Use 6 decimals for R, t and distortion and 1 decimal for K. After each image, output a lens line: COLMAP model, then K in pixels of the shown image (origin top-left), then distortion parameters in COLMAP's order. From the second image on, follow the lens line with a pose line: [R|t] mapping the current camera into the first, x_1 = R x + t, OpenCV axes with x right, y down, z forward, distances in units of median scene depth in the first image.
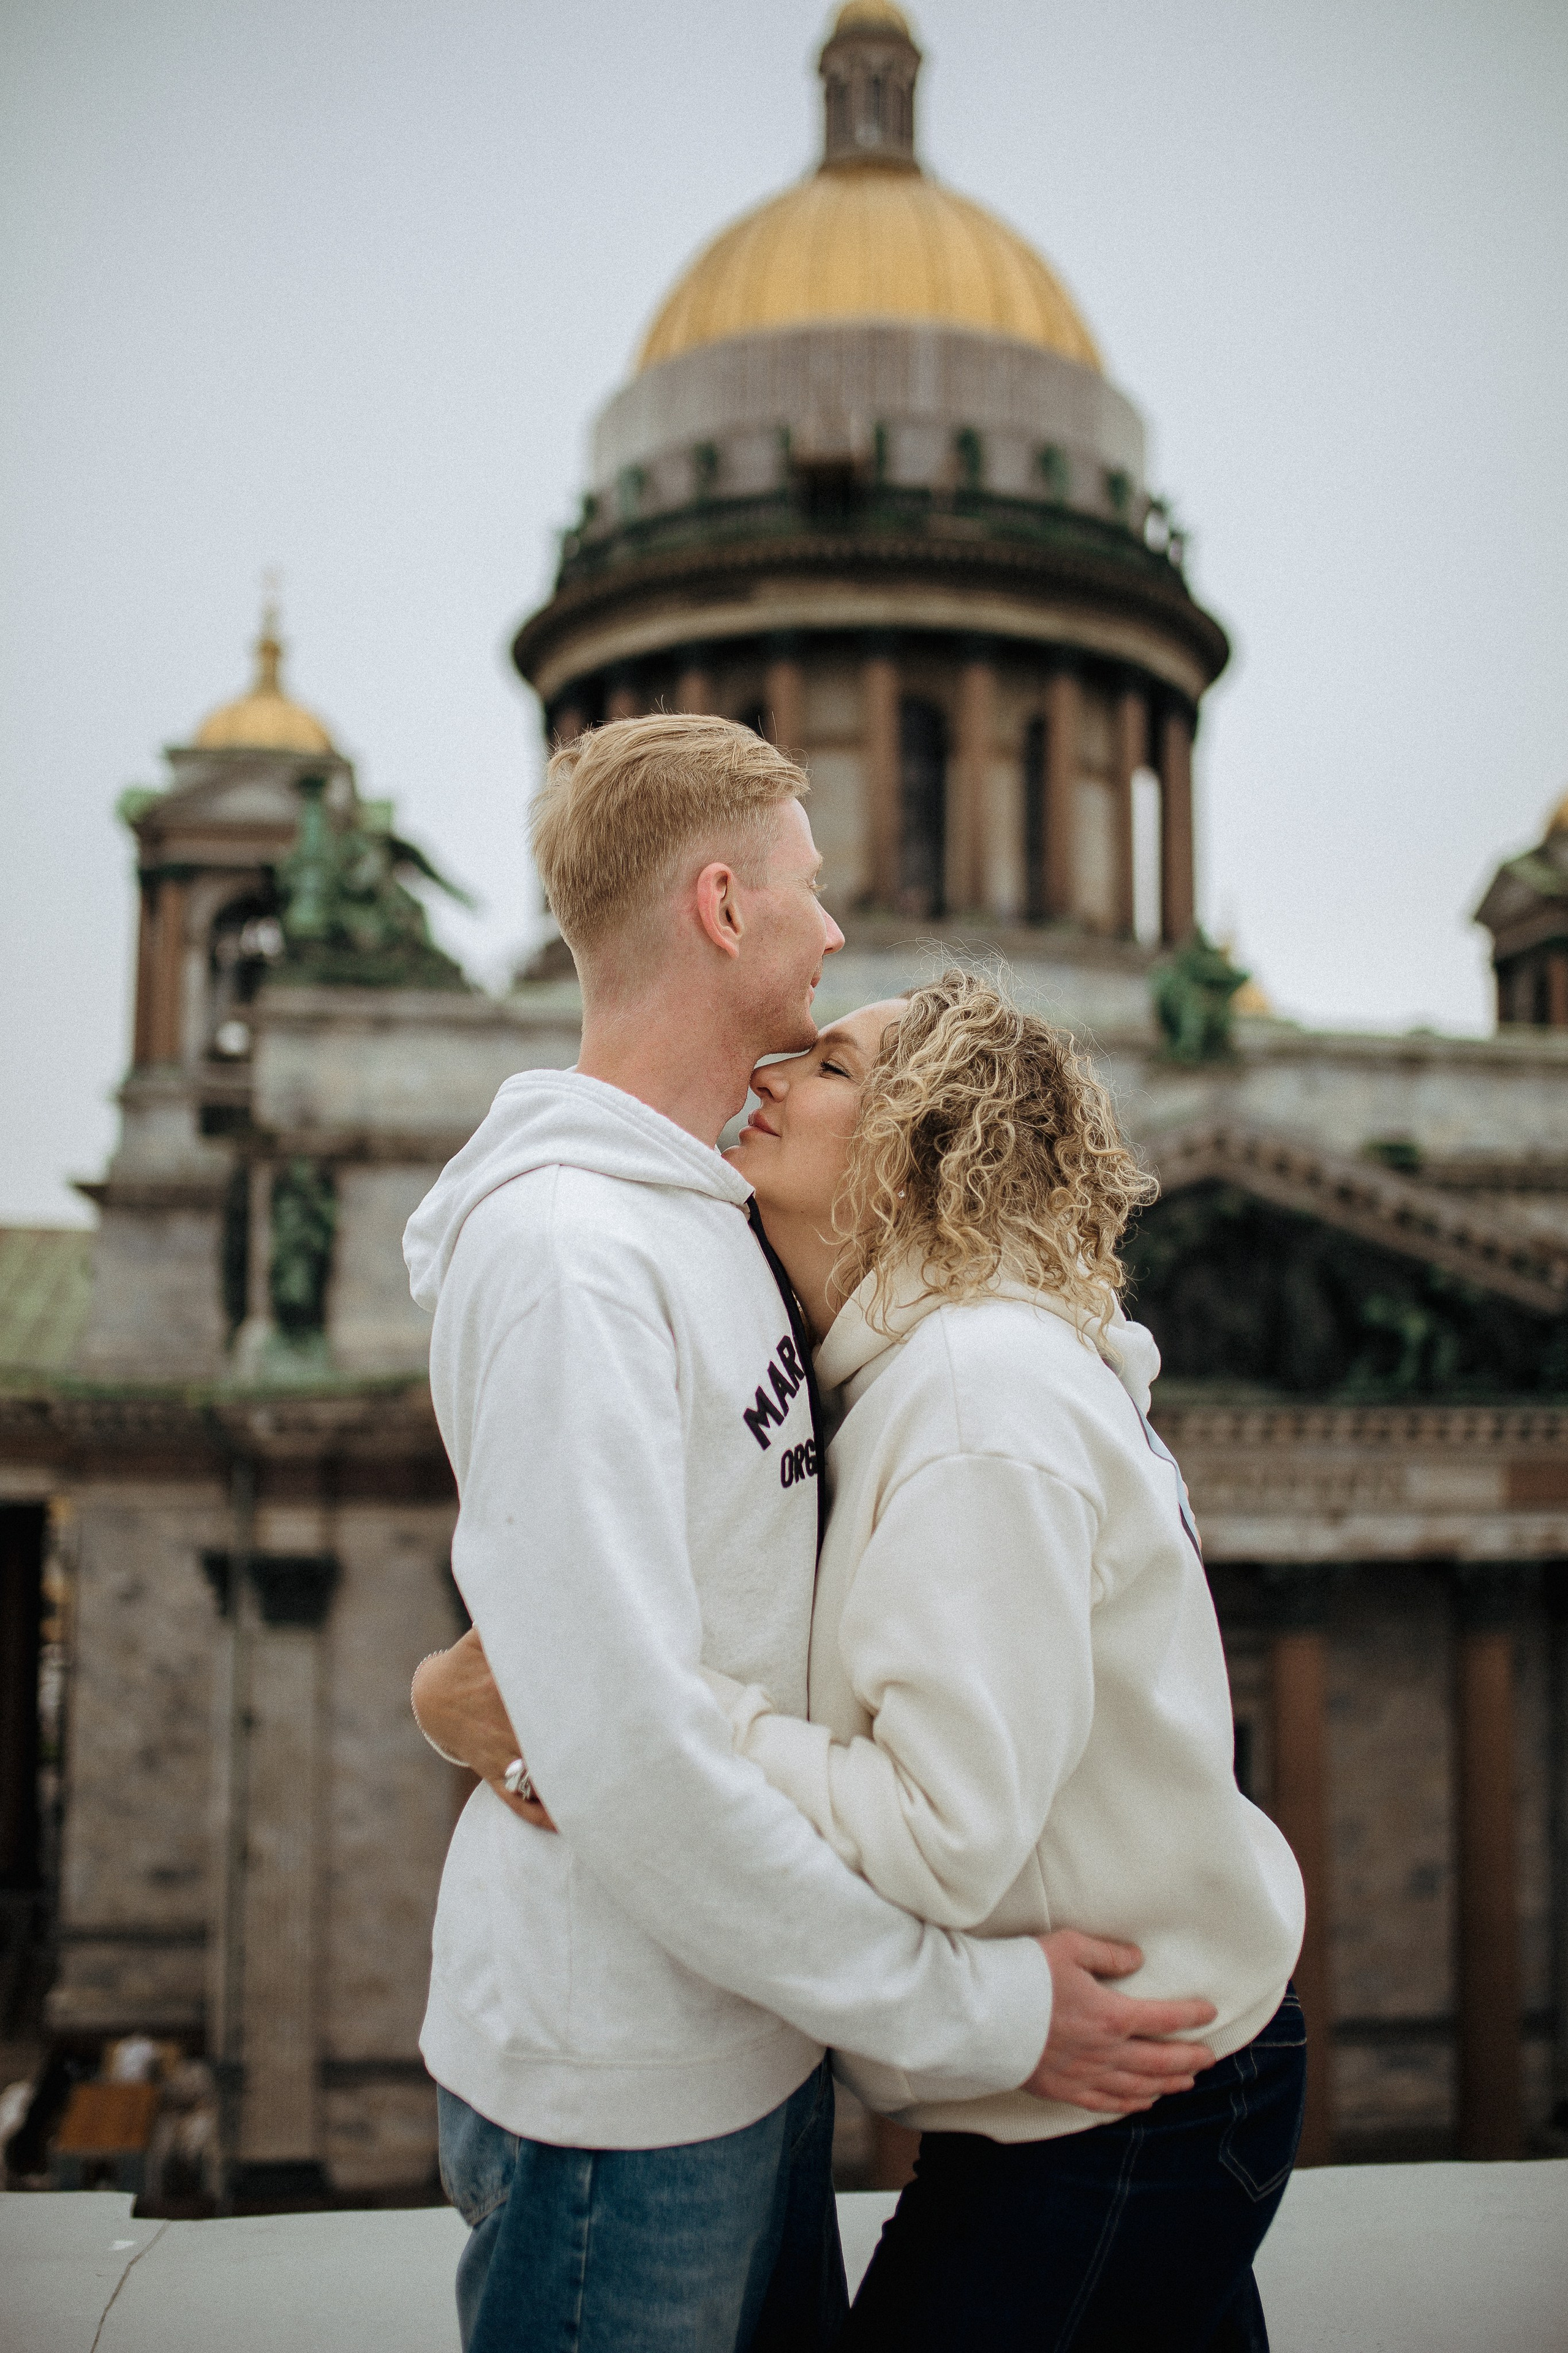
lens RADIAL K [[2229.8, 0, 793.2], [0, 2229.8, 1179.1], [0, 0, 1]] dist [-0.065236, 0.097979]
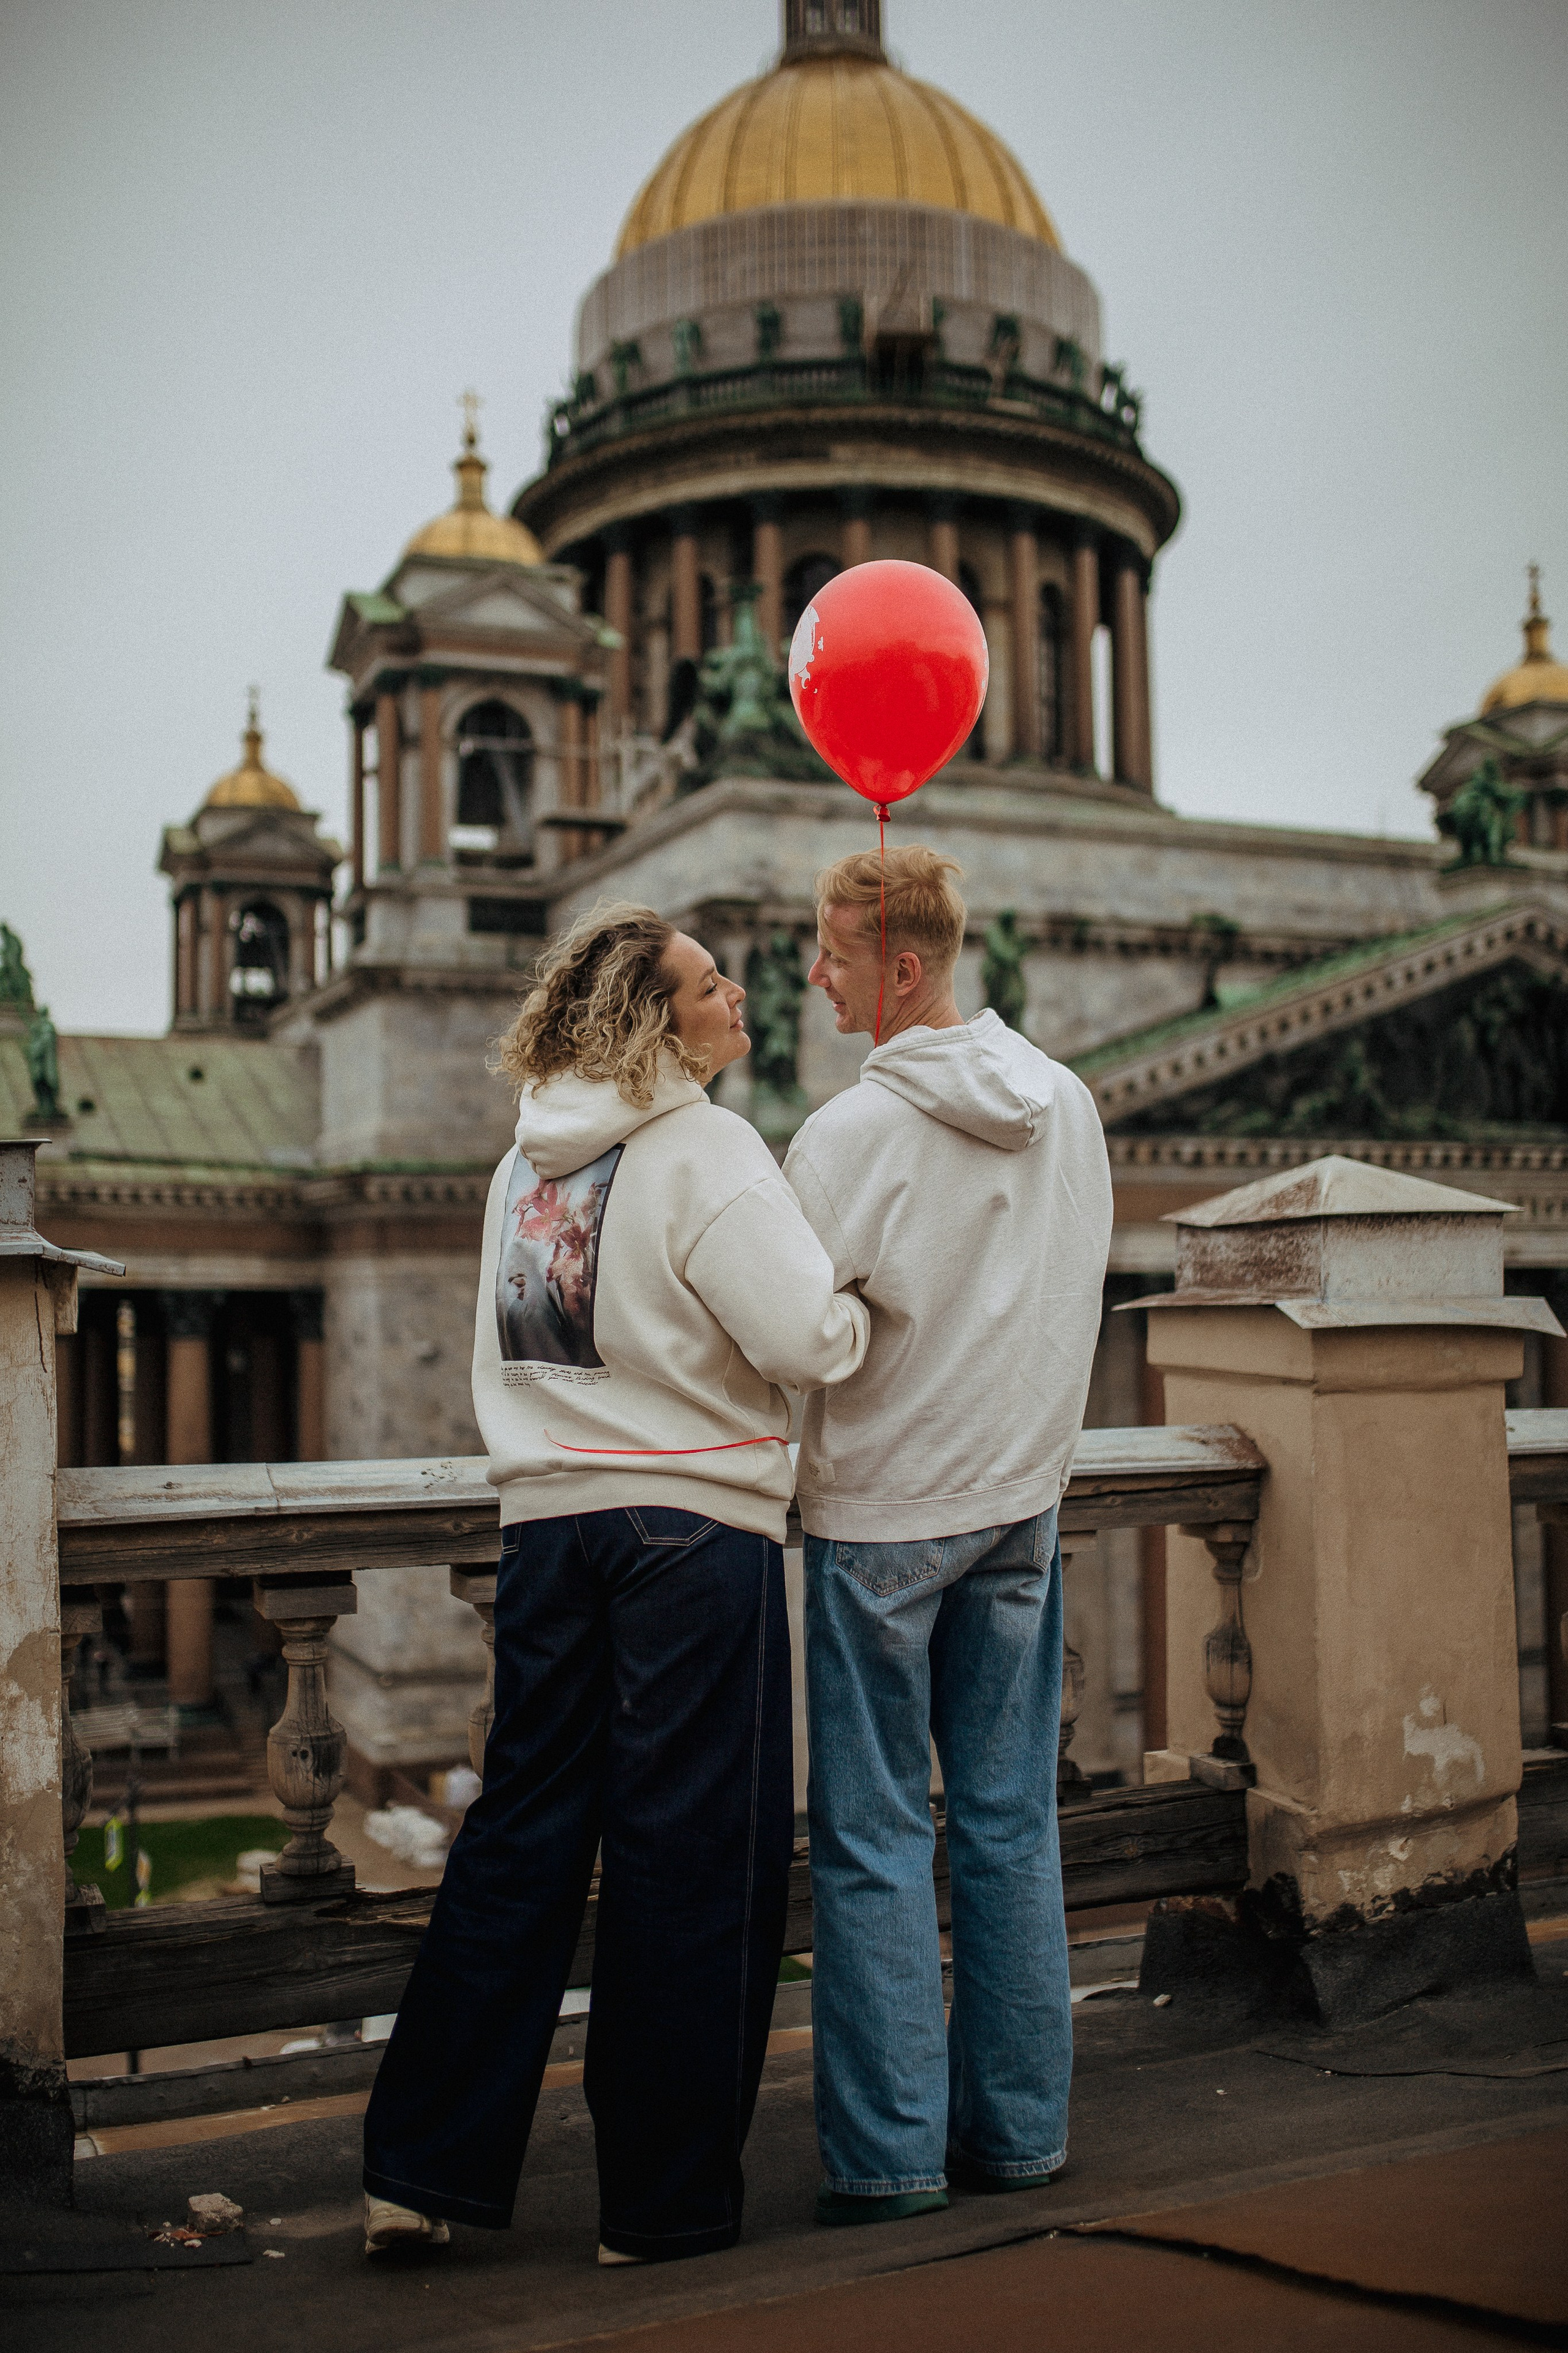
lens RADIAL K [[2229.8, 0, 793.2], [0, 2229.8, 1179.1], [0, 0, 1]] dist [-0.065236, 0.097979]
pose [[0.963682, -0.009262, 0.266891, -0.419608], [-0.003183, 0.998929, 0.046161, 0.052172], [-0.267033, -0.045334, 0.962621, -0.066633]]
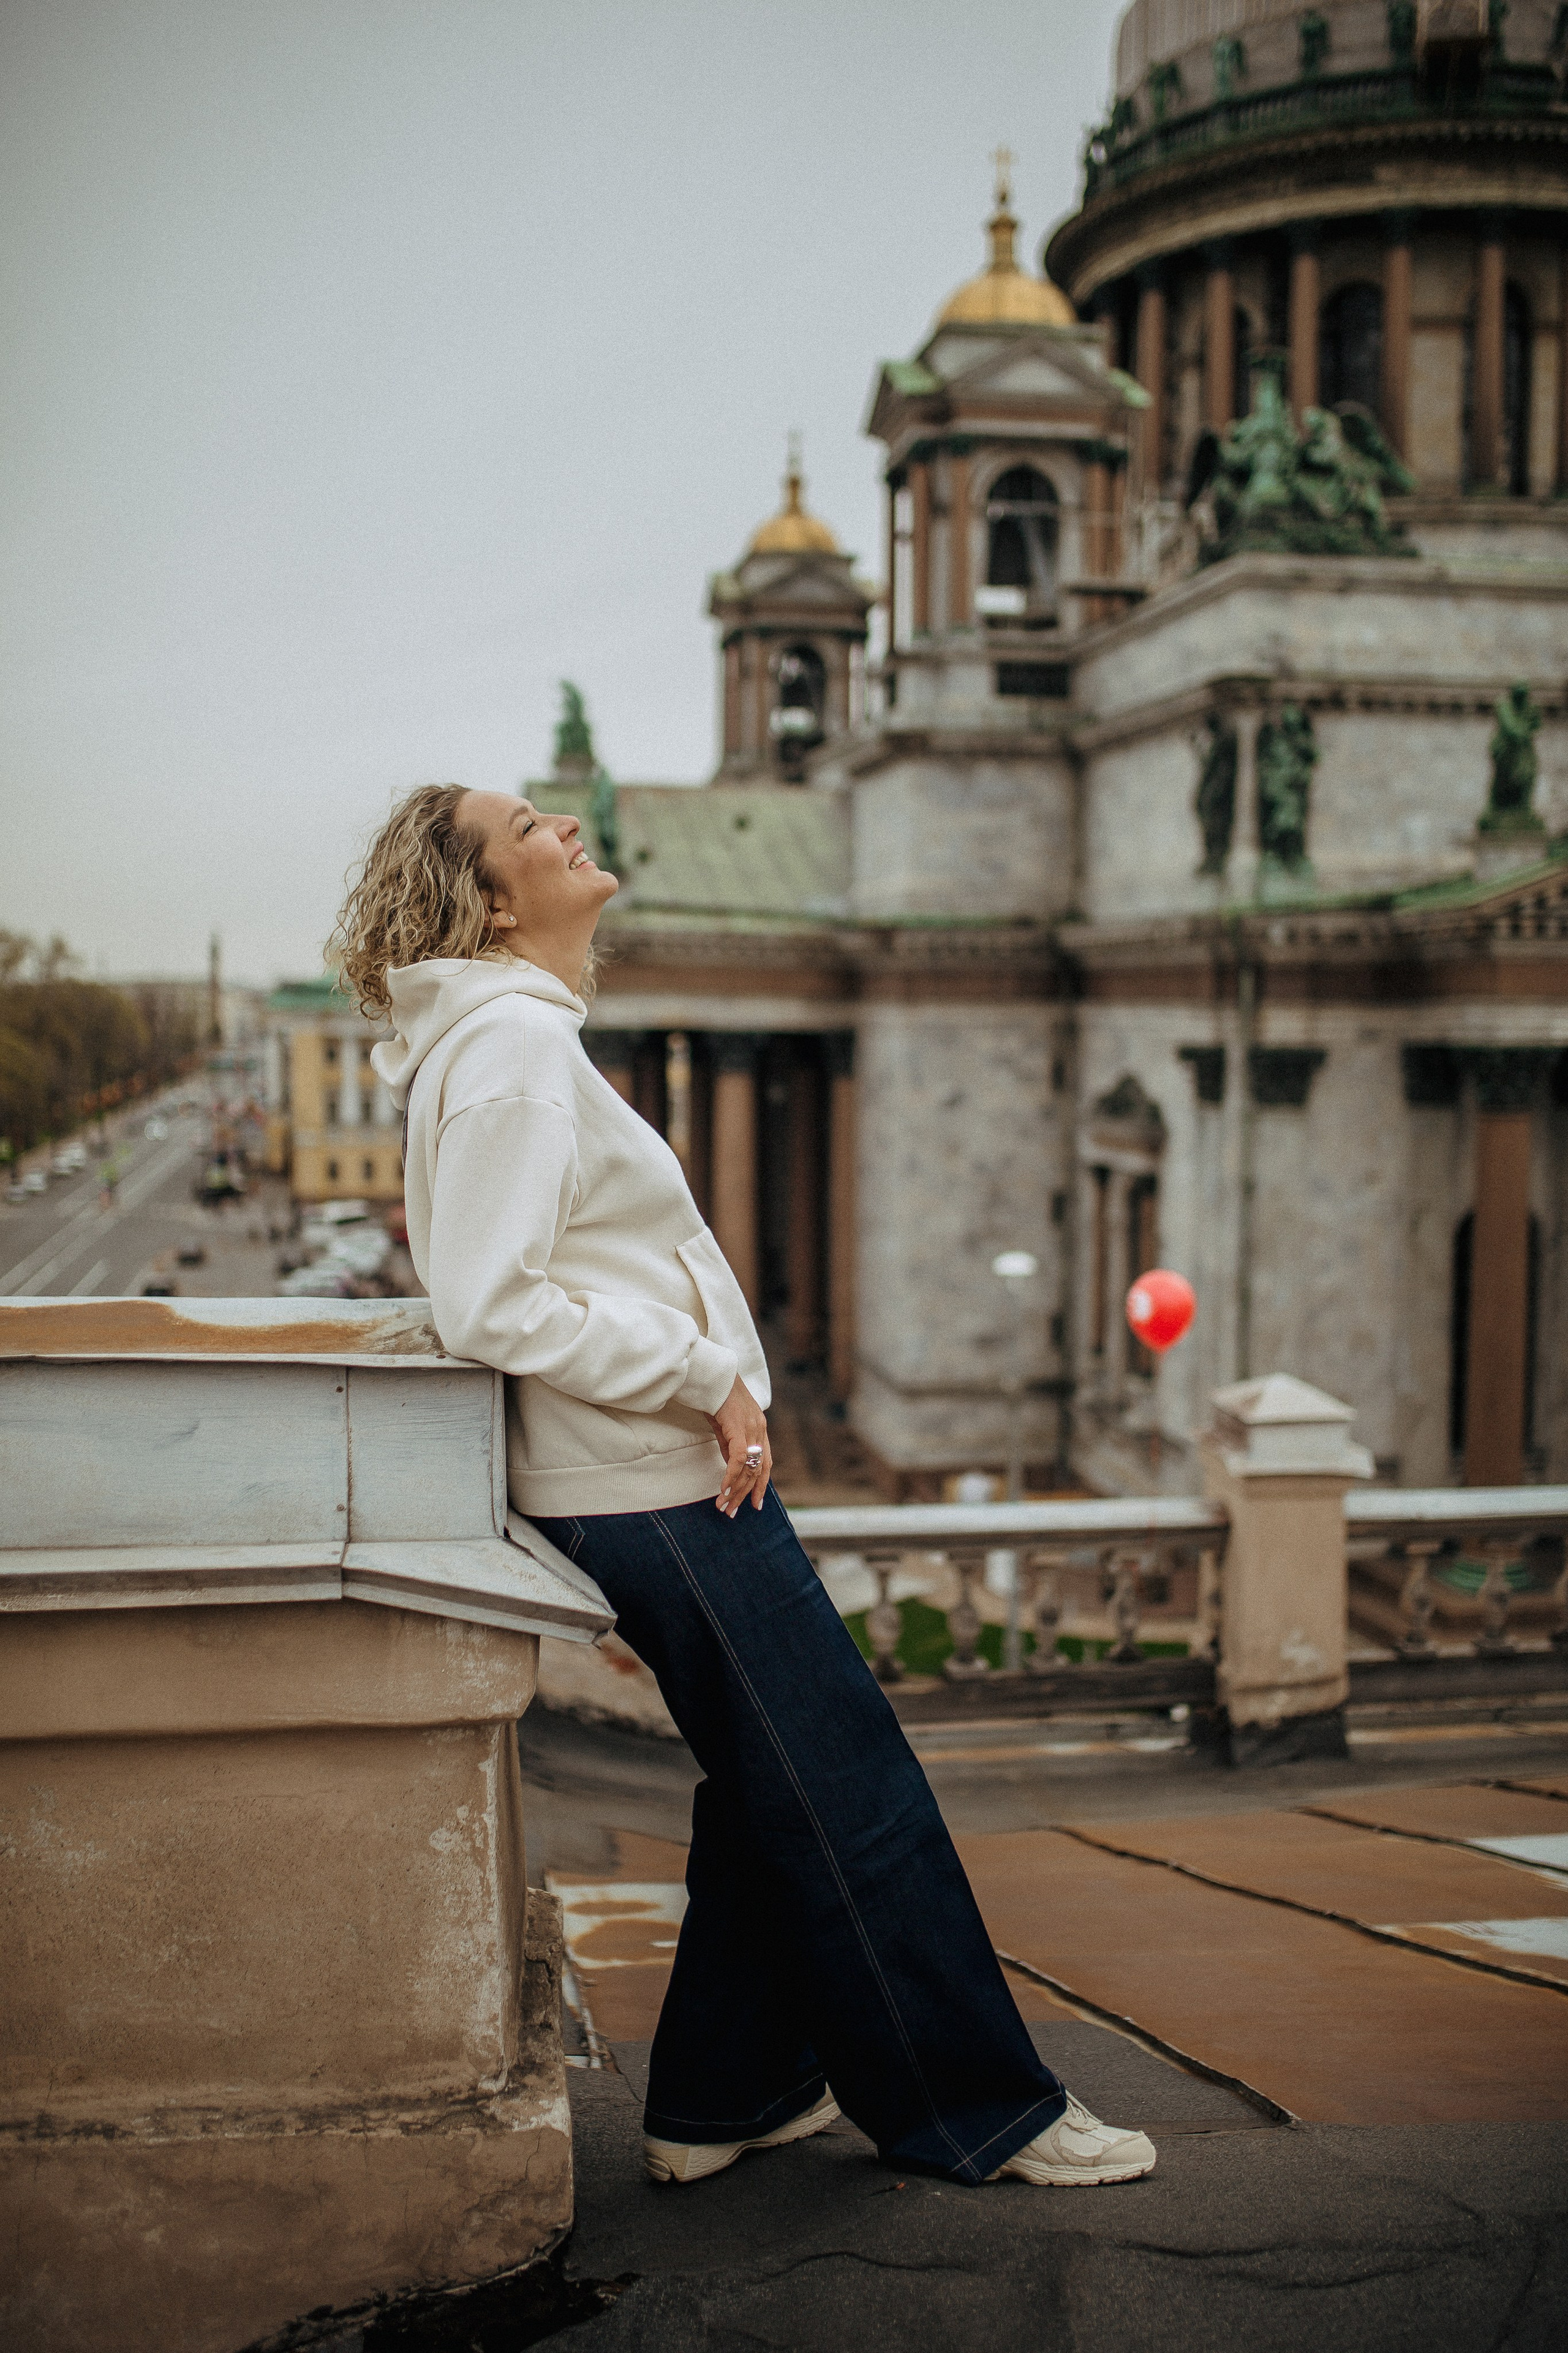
lens RADIAL K [[2229.8, 0, 793.2], [0, 2229.8, 1179.1], [0, 0, 1]] dist [-0.065236, 0.097979]
pose [[0.999496, -0.008034, 0.030716, -0.421202], [0.002403, 0.983823, 0.179126, 0.021153], [-0.031658, -0.178962, 0.983346, -0.132960]]
